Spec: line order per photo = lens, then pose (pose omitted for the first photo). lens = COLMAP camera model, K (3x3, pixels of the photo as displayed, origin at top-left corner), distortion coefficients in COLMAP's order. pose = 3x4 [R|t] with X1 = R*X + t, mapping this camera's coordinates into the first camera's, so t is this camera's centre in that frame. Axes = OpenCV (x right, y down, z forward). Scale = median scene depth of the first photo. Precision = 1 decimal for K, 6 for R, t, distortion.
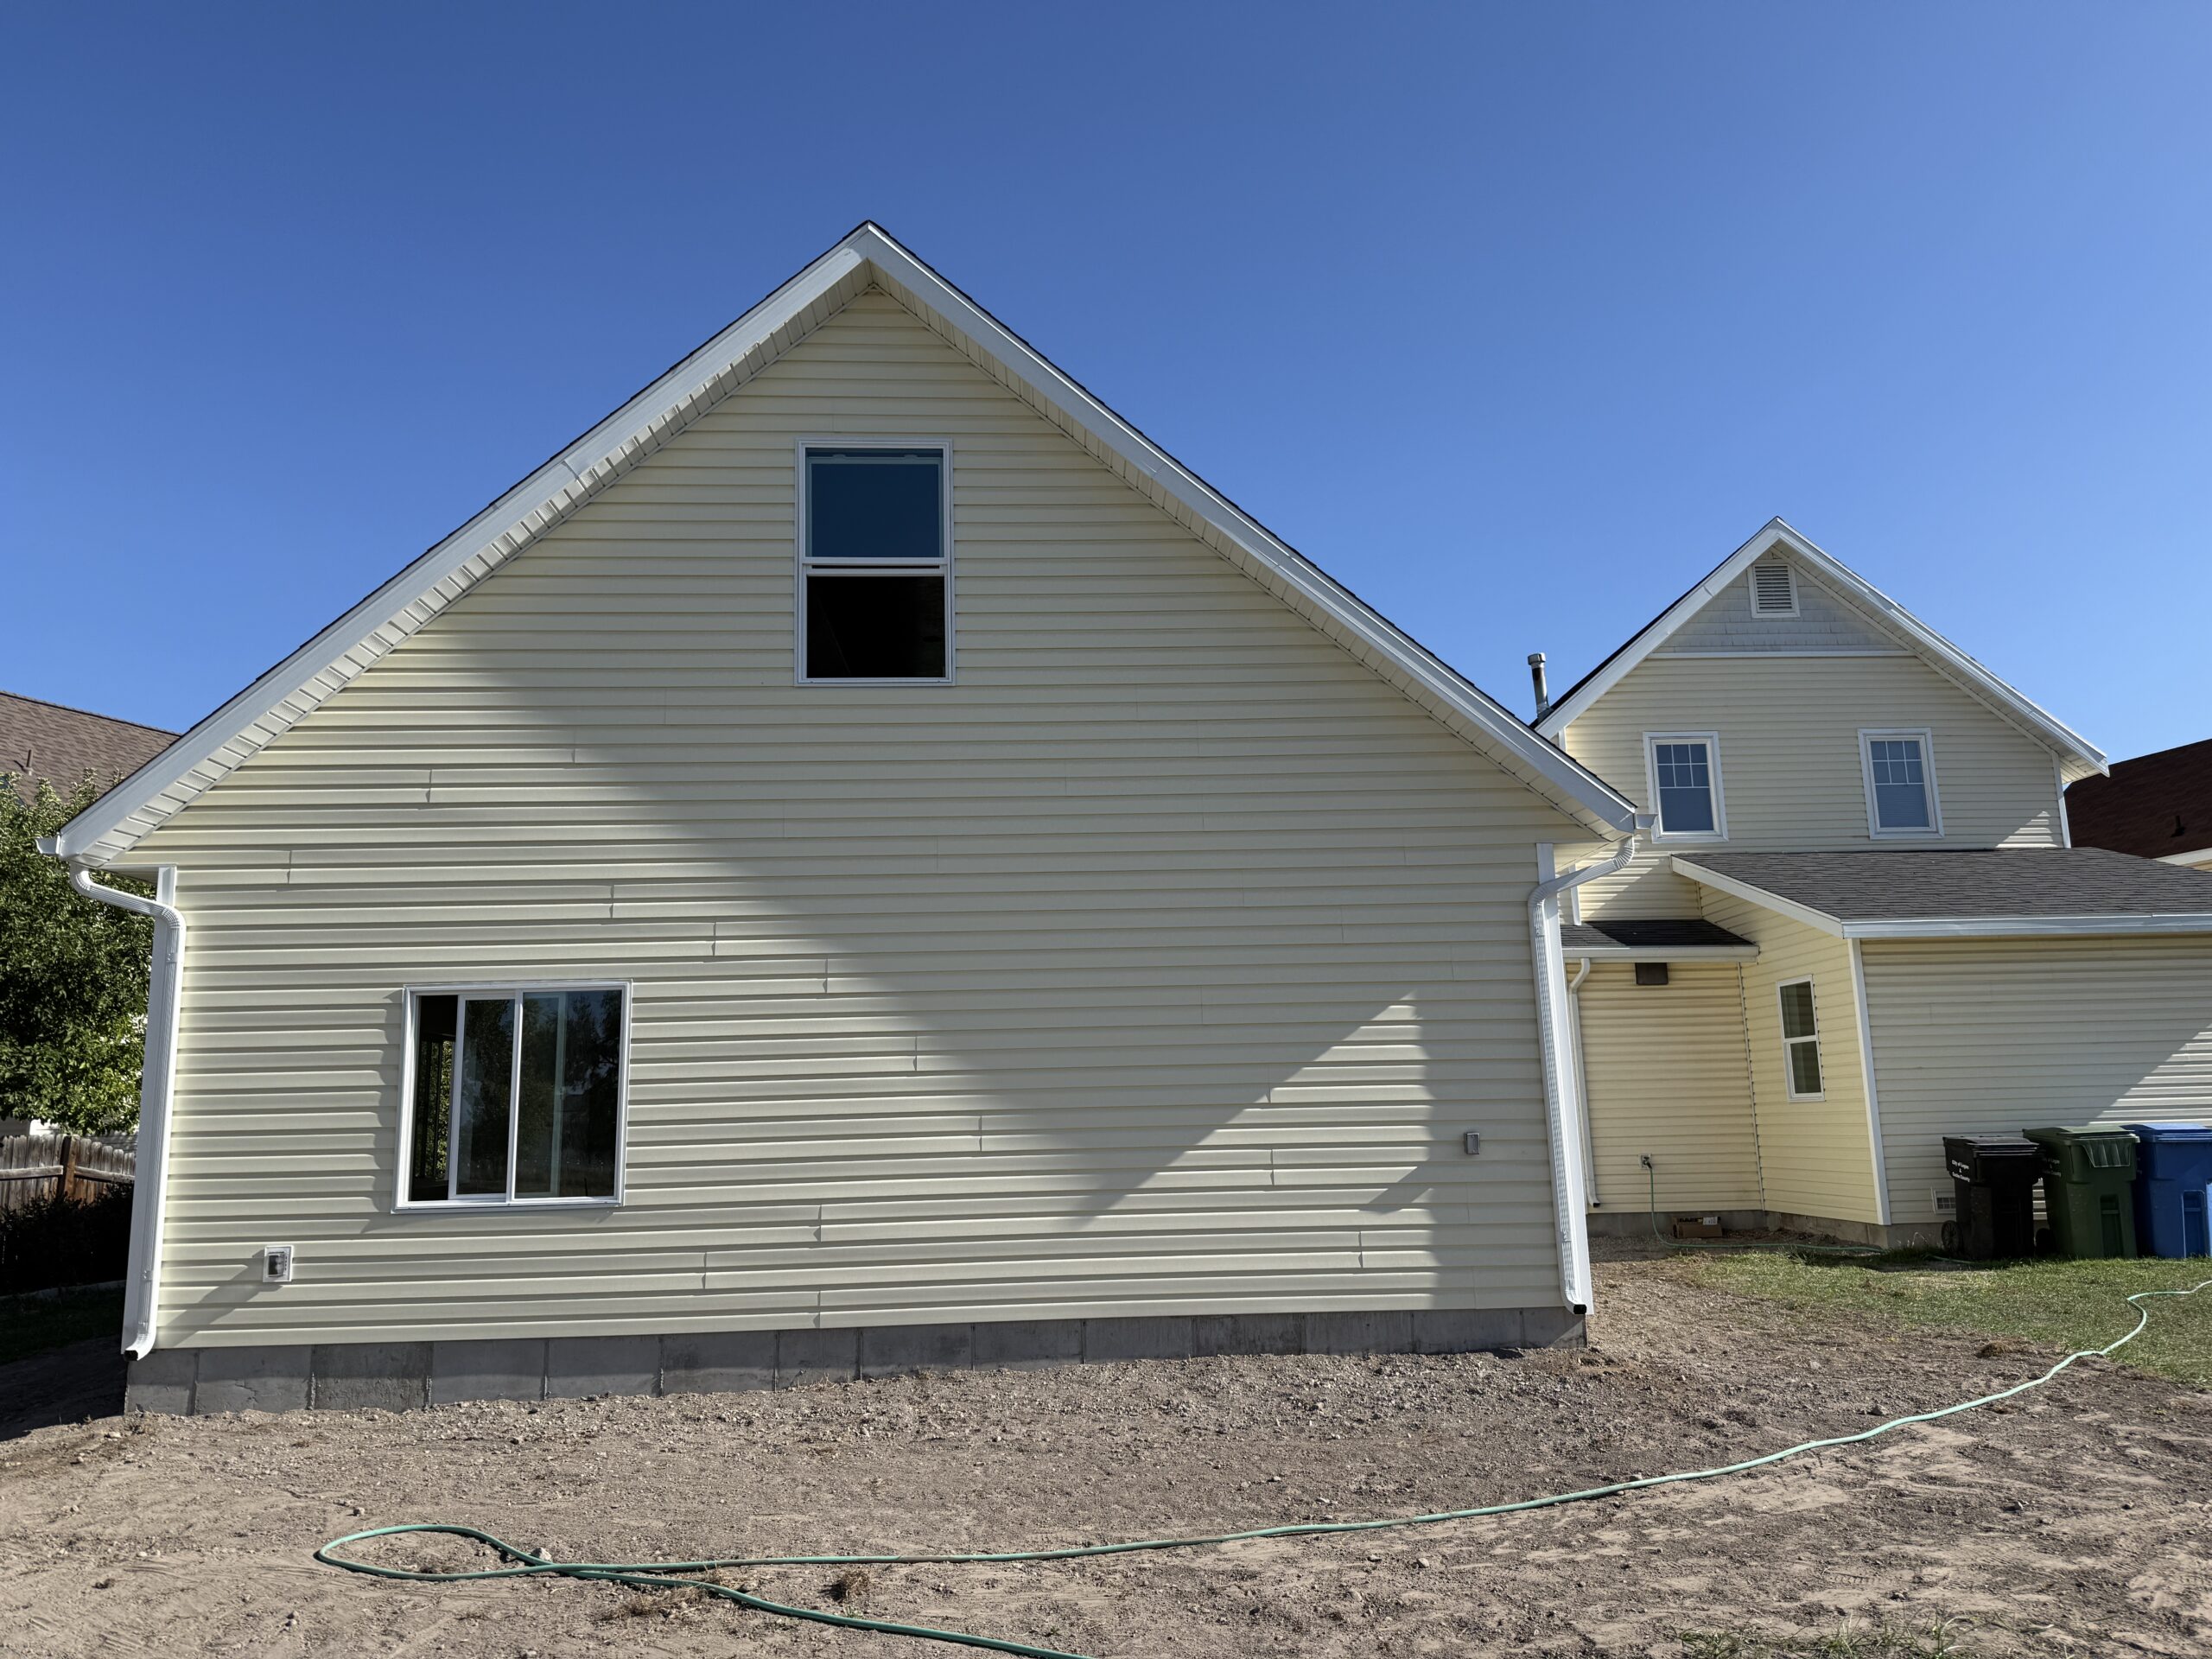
lens RADIAL K [[1560.3, 0, 1106.0], [0, 1560.3, 829.5], [0, 0, 1]] dist [0.151309, 0.000165]
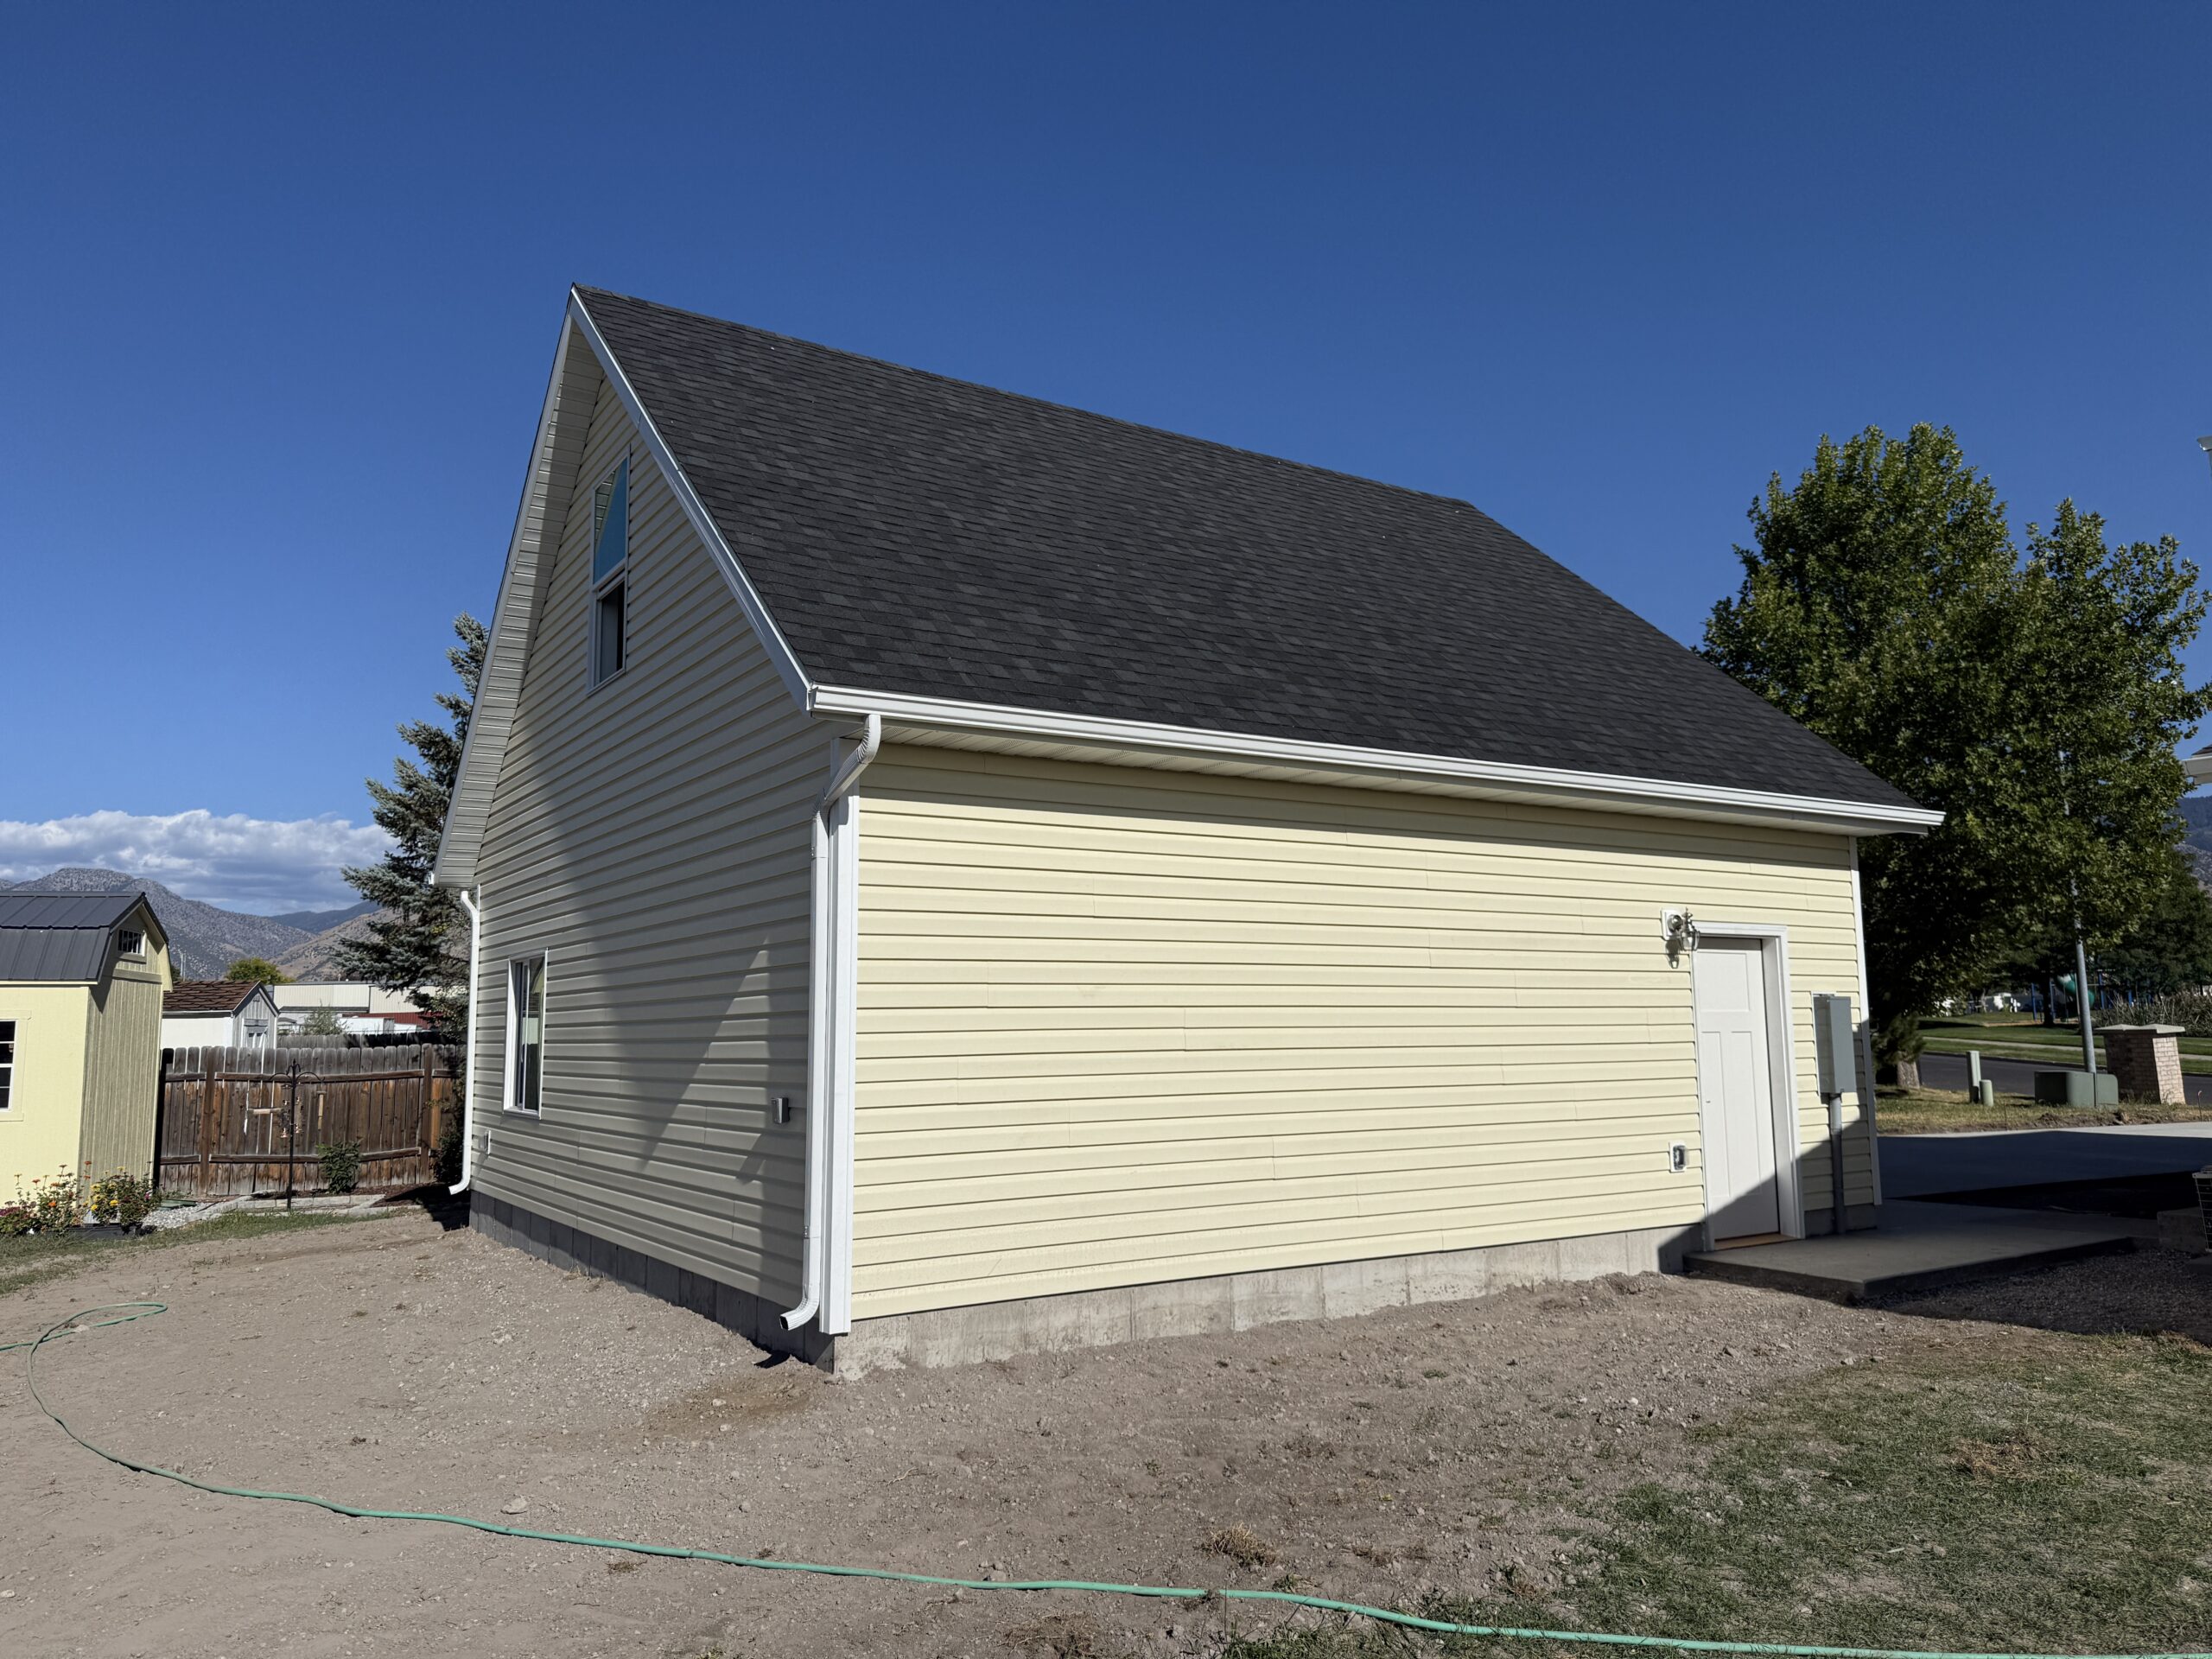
lens RADIAL K [[1560.3, 0, 1106.0], [0, 1560.3, 829.5], [0, 0, 1]] dist [0.151309, 0.000165]
pose [[0.494063, -0.095109, -0.864208, 1.076829], [0.144408, 0.989169, -0.026304, 0.097852], [0.857349, -0.111803, 0.502446, 0.749022]]
